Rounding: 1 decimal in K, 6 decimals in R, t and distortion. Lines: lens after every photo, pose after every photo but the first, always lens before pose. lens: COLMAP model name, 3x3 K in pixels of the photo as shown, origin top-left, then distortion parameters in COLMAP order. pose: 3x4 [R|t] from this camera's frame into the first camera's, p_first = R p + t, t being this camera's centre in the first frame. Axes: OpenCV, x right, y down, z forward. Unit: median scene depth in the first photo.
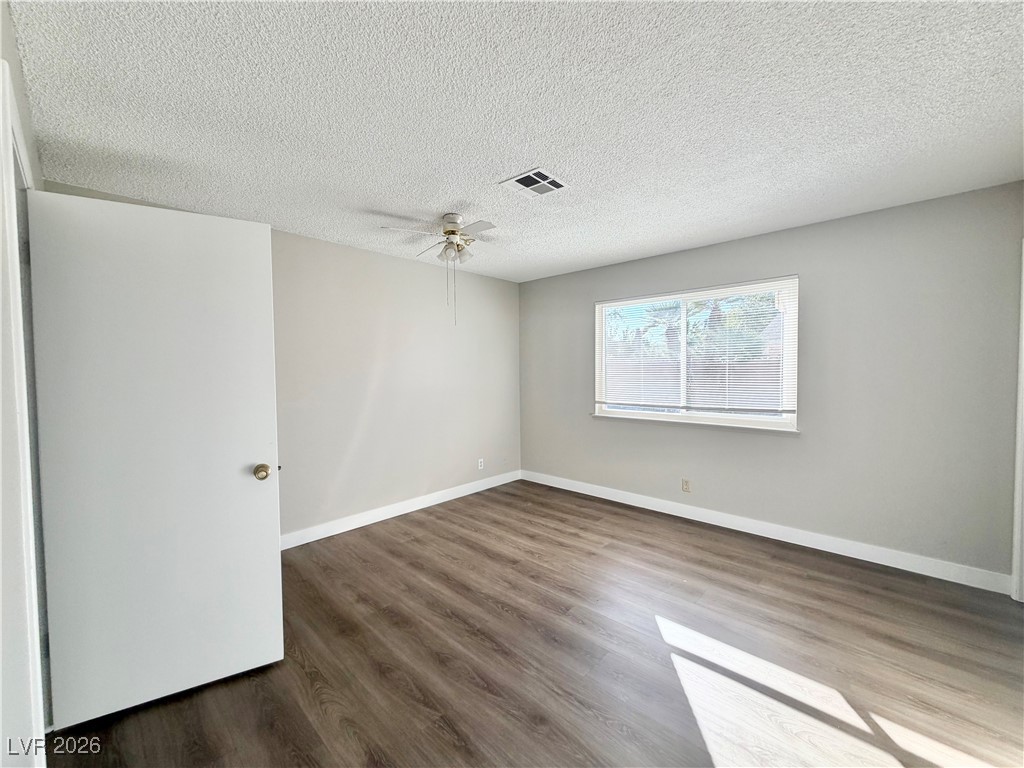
lens RADIAL K [[407.9, 0, 510.0], [0, 407.9, 382.6], [0, 0, 1]] dist [0.003810, 0.000168]
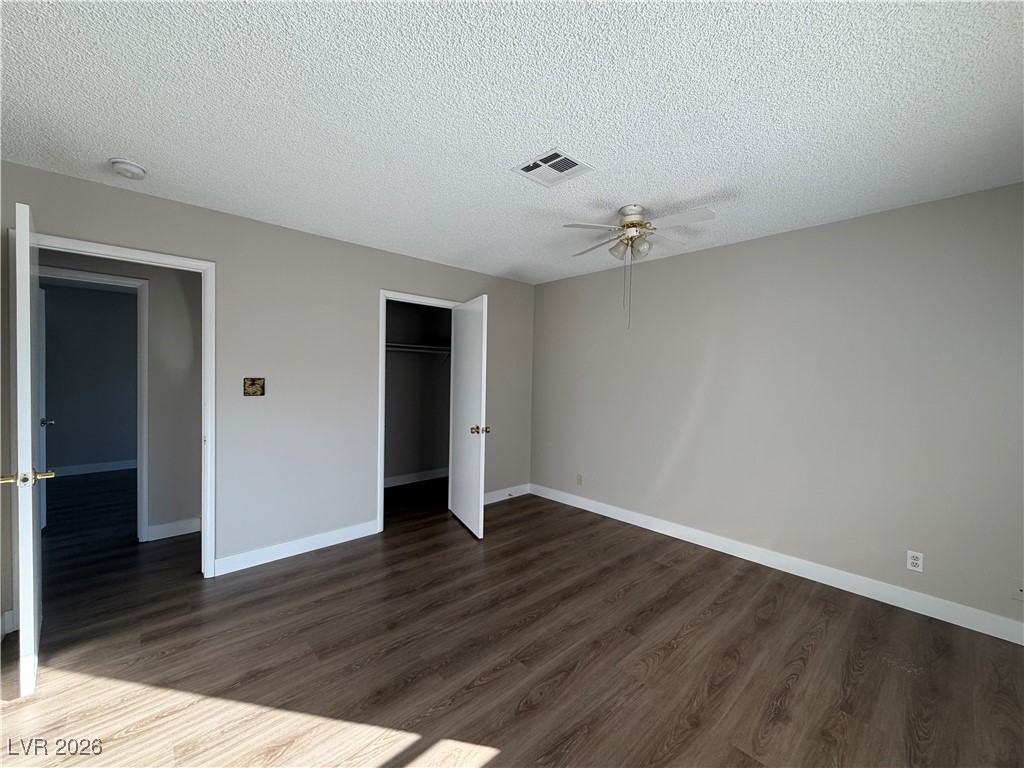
lens RADIAL K [[407.9, 0, 509.9], [0, 407.9, 382.7], [0, 0, 1]] dist [0.003810, 0.000168]
pose [[-0.068789, 0.024829, -0.997322, 0.725336], [-0.043945, 0.998644, 0.027893, -0.033612], [0.996663, 0.045746, -0.067605, 0.746253]]
